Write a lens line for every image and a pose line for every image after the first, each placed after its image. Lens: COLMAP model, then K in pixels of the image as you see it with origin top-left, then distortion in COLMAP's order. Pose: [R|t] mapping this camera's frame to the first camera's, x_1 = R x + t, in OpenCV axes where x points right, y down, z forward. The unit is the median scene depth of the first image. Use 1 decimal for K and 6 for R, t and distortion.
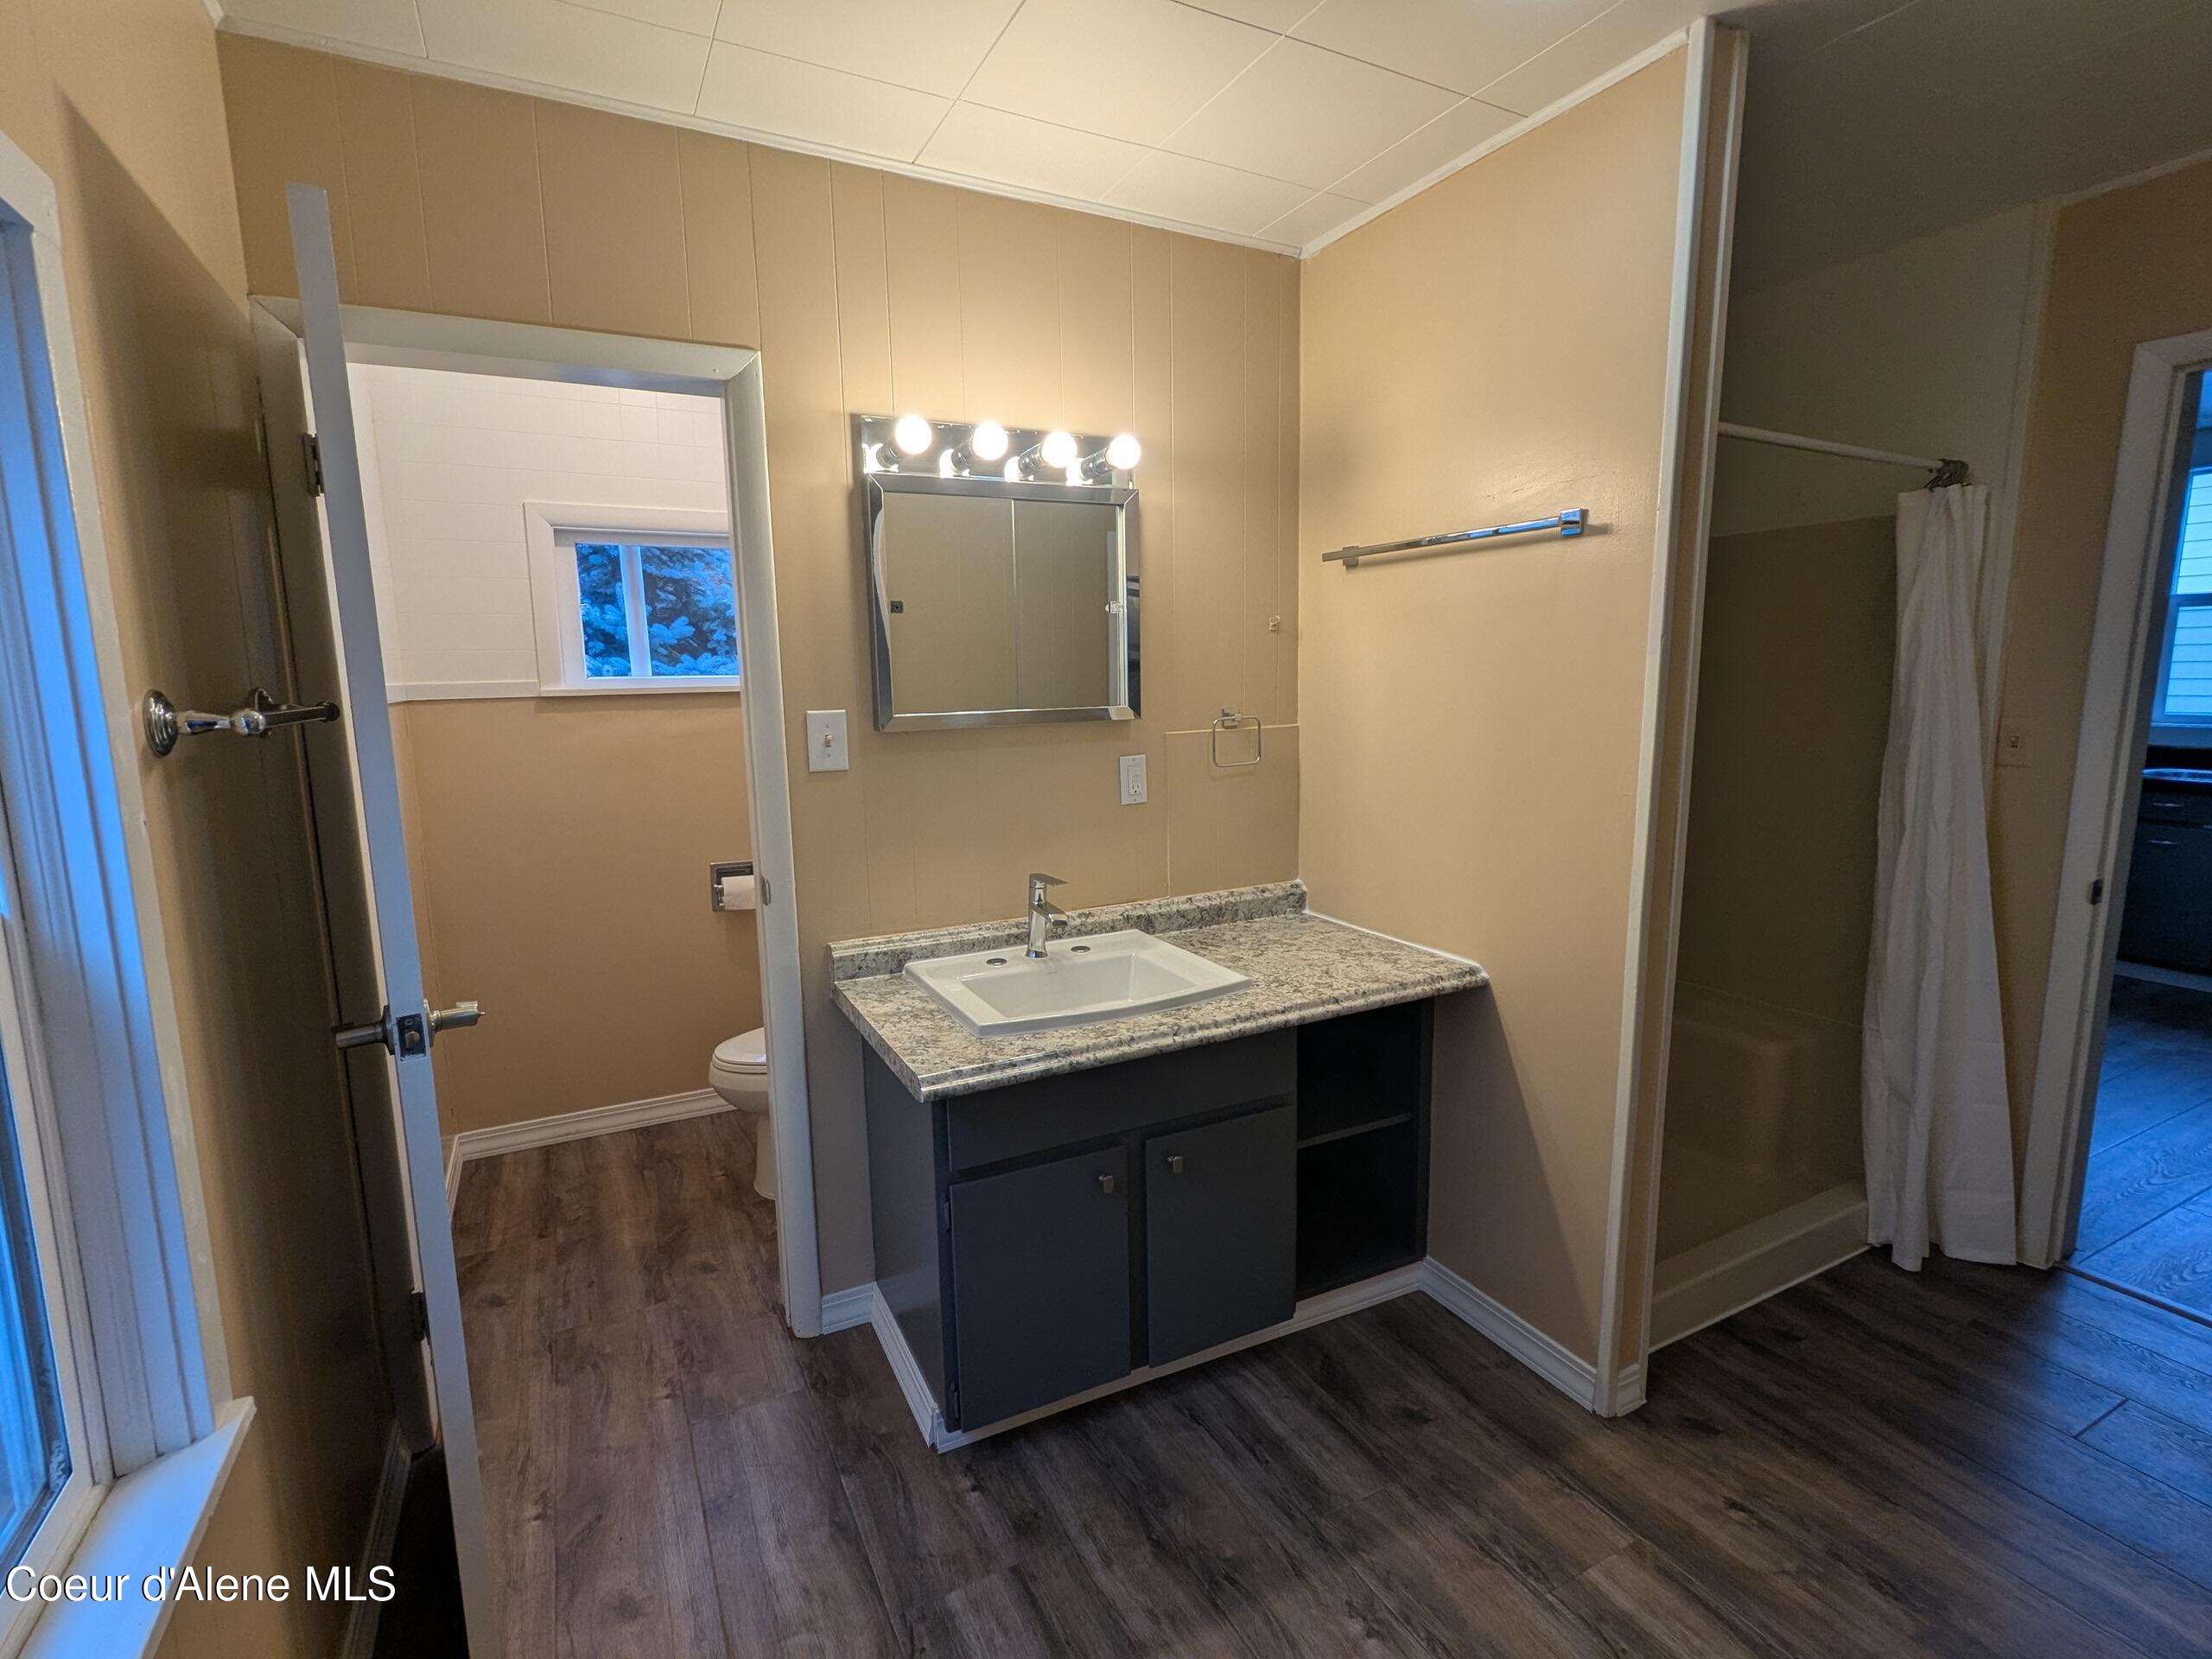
lens RADIAL K [[1048.2, 0, 1104.8], [0, 1048.2, 823.5], [0, 0, 1]] dist [0.000780, 0.000835]
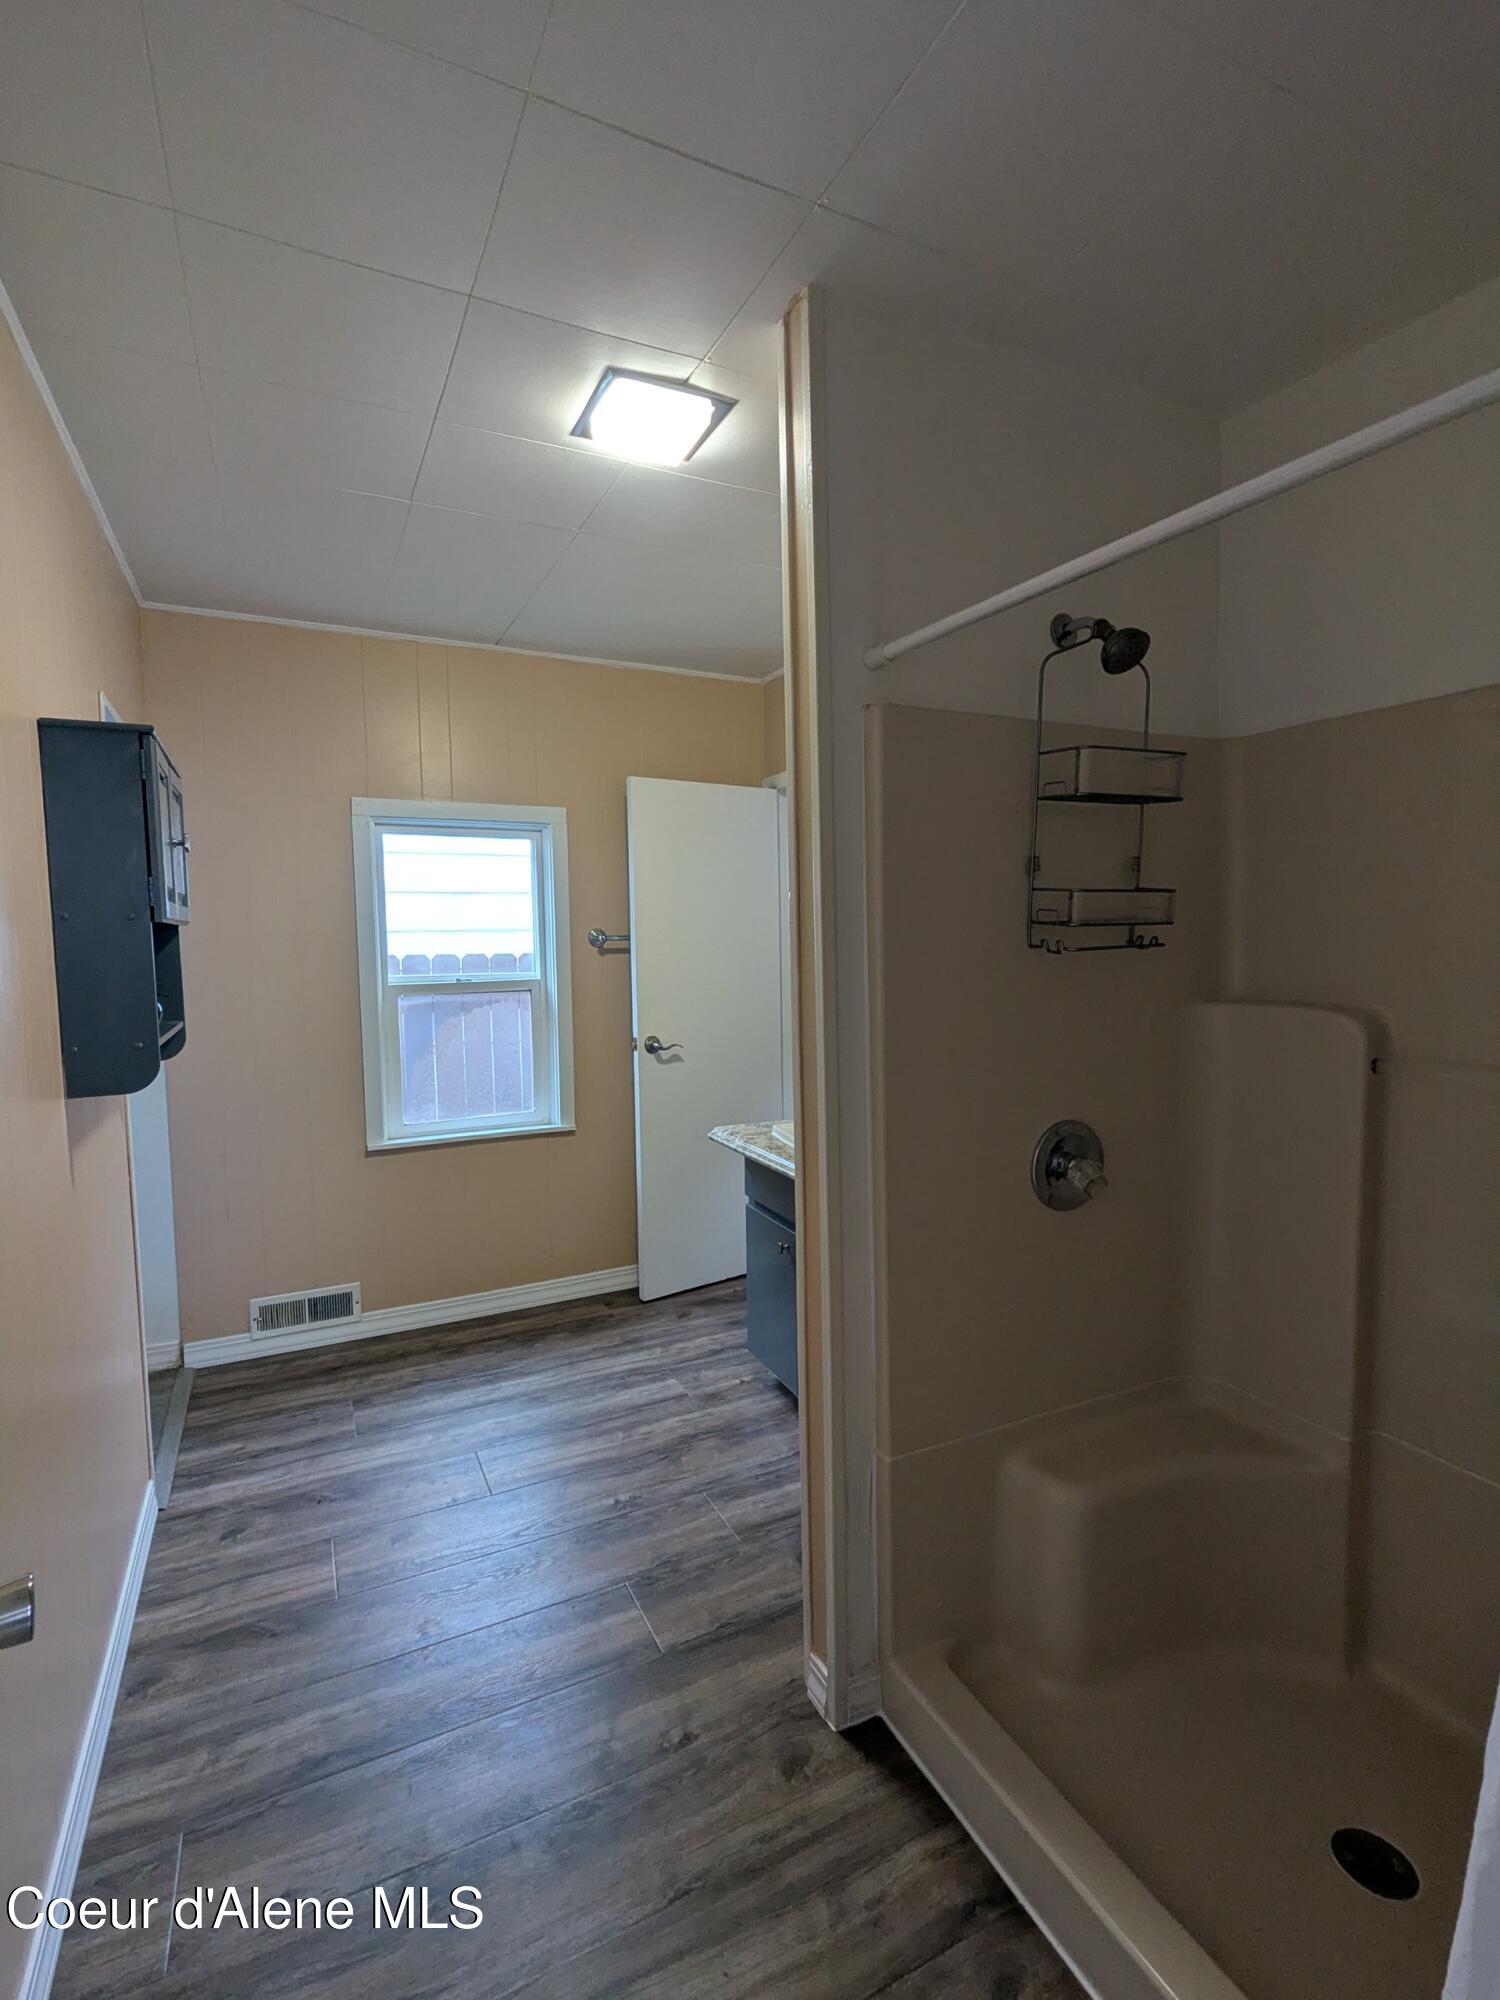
lens RADIAL K [[947.8, 0, 760.9], [0, 947.8, 993.9], [0, 0, 1]] dist [0.000780, 0.000835]
pose [[-0.016230, 0.081624, -0.996531, 1.703302], [-0.132497, 0.987697, 0.083059, -0.183520], [0.991051, 0.133385, -0.005215, 1.137749]]
